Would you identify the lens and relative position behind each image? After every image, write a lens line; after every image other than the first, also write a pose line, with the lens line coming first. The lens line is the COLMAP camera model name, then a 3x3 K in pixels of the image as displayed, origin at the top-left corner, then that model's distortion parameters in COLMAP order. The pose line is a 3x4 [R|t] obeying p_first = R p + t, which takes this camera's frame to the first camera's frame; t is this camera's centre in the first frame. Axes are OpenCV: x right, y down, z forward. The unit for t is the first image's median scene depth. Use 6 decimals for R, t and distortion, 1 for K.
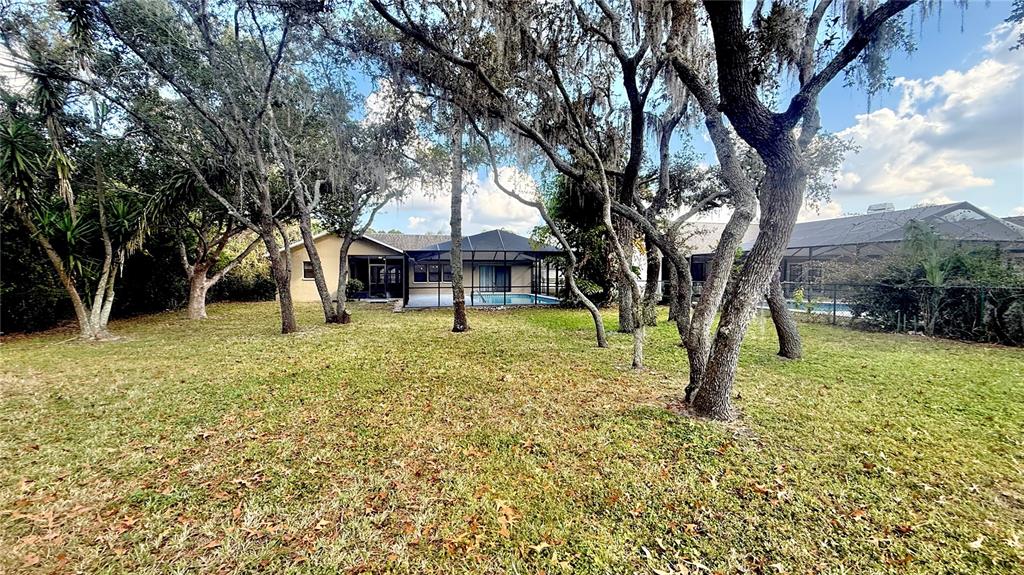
lens RADIAL K [[408.5, 0, 511.3], [0, 408.5, 288.8], [0, 0, 1]] dist [-0.000692, 0.000309]
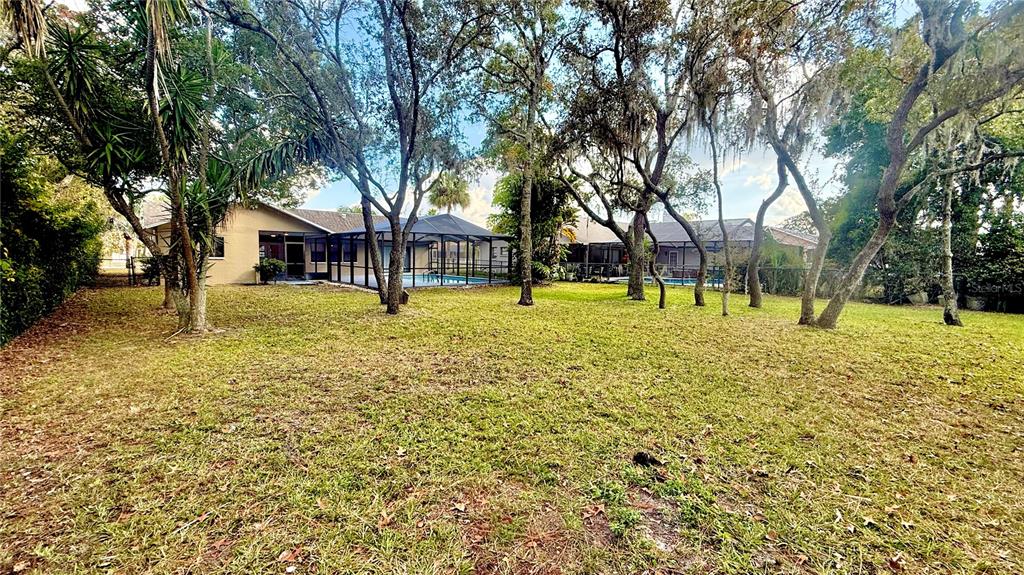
lens RADIAL K [[408.5, 0, 516.4], [0, 408.5, 285.7], [0, 0, 1]] dist [-0.000692, 0.000309]
pose [[0.881270, -0.016268, 0.472332, -0.337438], [-0.001193, 0.999328, 0.036645, 0.001982], [-0.472611, -0.032857, 0.880658, -0.024977]]
